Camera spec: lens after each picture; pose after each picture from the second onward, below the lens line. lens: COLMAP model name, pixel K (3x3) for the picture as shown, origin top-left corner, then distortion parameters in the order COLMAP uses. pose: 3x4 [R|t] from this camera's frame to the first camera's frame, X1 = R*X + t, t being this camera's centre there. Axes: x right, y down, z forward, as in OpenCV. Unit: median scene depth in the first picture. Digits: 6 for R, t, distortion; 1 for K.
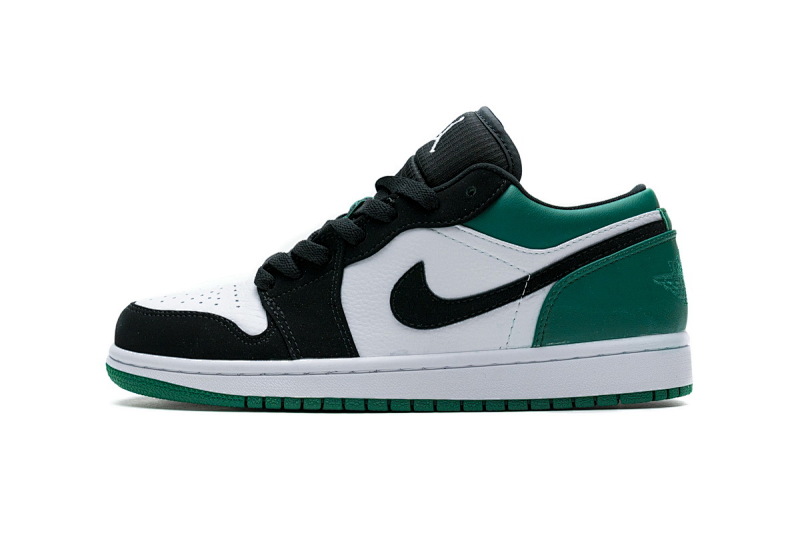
lens RADIAL K [[1466.0, 0, 396.7], [0, 1466.0, 272.3], [0, 0, 1]] dist [-0.019152, 0.000000]
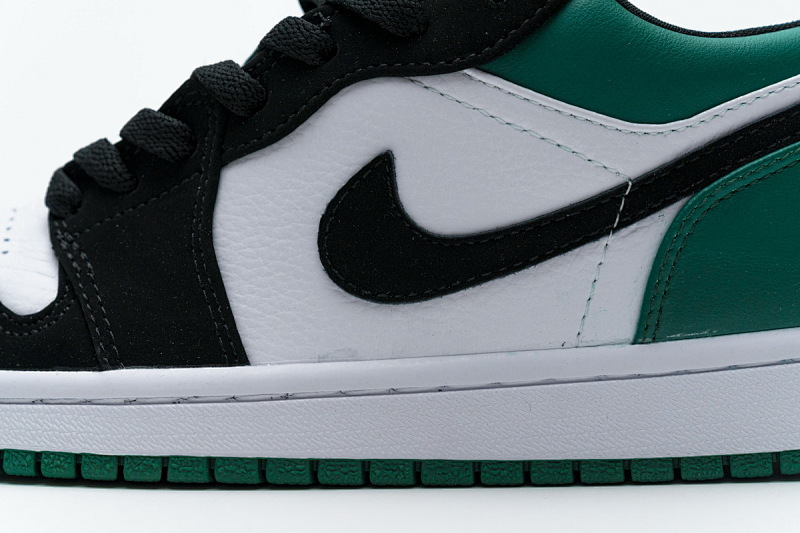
lens RADIAL K [[1466.0, 0, 408.7], [0, 1466.0, 285.4], [0, 0, 1]] dist [-0.019152, 0.000000]
pose [[0.999603, 0.001475, -0.028153, 0.035901], [-0.000461, 0.999353, 0.035975, 0.017313], [0.028188, -0.035948, 0.998956, 0.551124]]
